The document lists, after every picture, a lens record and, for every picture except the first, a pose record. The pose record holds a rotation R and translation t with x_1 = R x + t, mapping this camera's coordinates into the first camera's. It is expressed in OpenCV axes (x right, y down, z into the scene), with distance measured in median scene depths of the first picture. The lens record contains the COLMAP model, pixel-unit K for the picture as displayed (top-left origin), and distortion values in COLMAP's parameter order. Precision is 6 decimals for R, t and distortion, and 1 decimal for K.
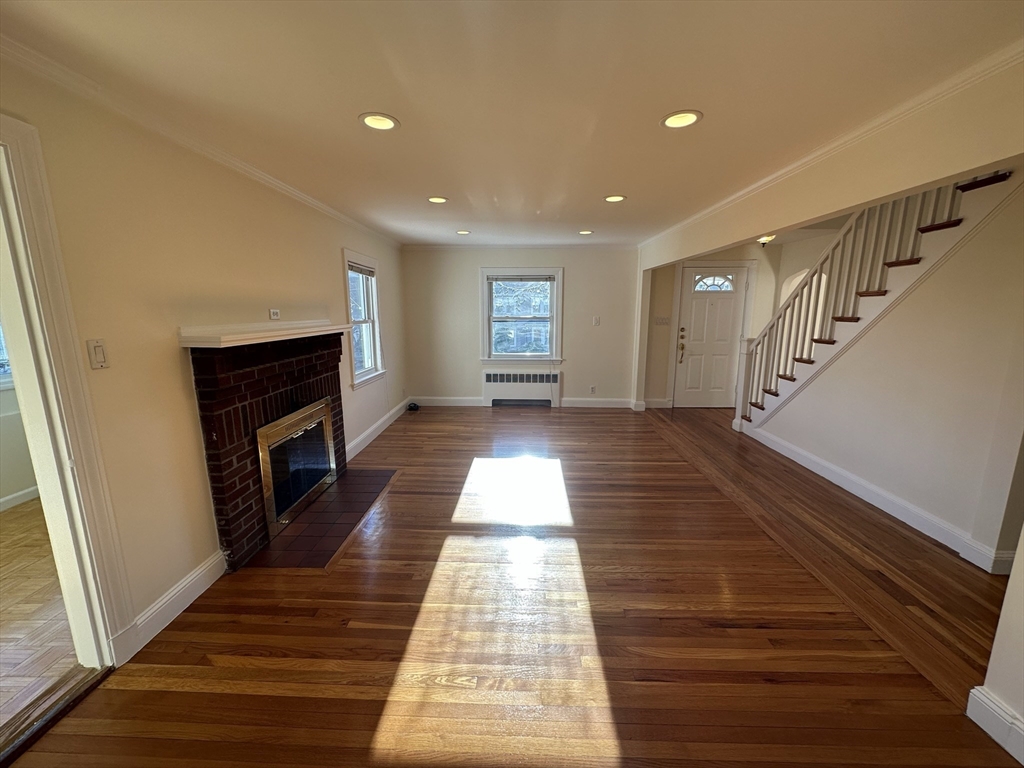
lens RADIAL K [[410.7, 0, 508.8], [0, 410.7, 386.4], [0, 0, 1]] dist [0.000751, 0.000071]
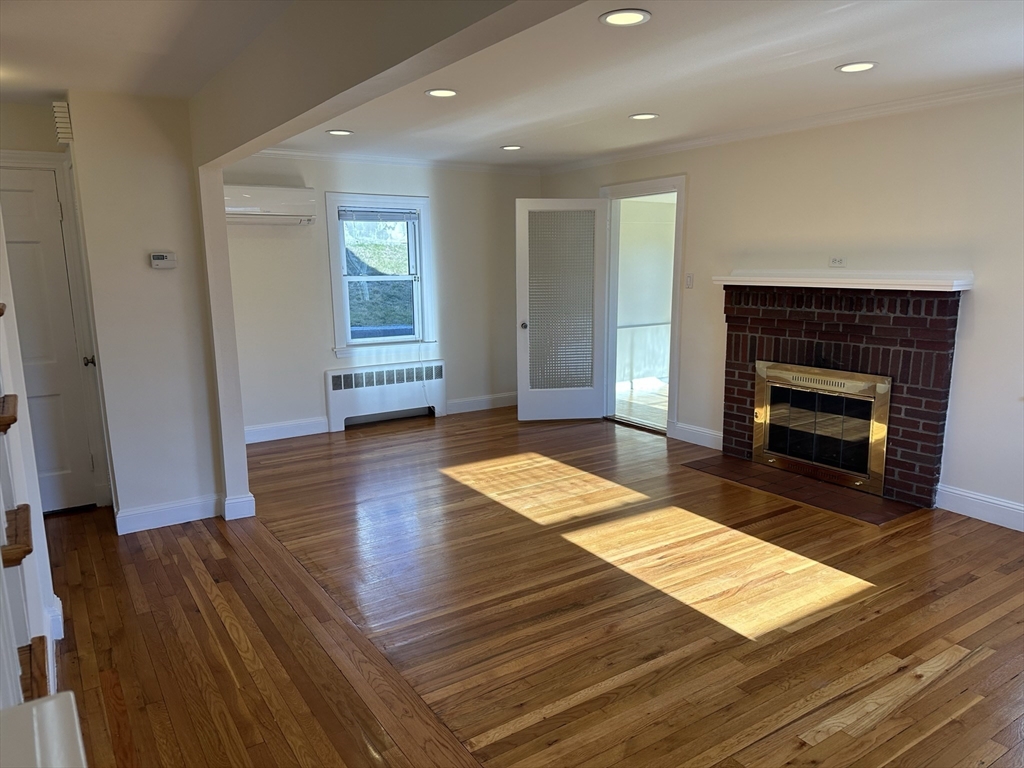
lens RADIAL K [[721.4, 0, 512.0], [0, 721.4, 384.0], [0, 0, 1]] dist [0.201830, -0.394943]
pose [[-0.819135, 0.112336, -0.562493, 1.202317], [-0.090480, 0.943053, 0.320099, -0.460280], [0.566419, 0.313099, -0.762324, 2.342825]]
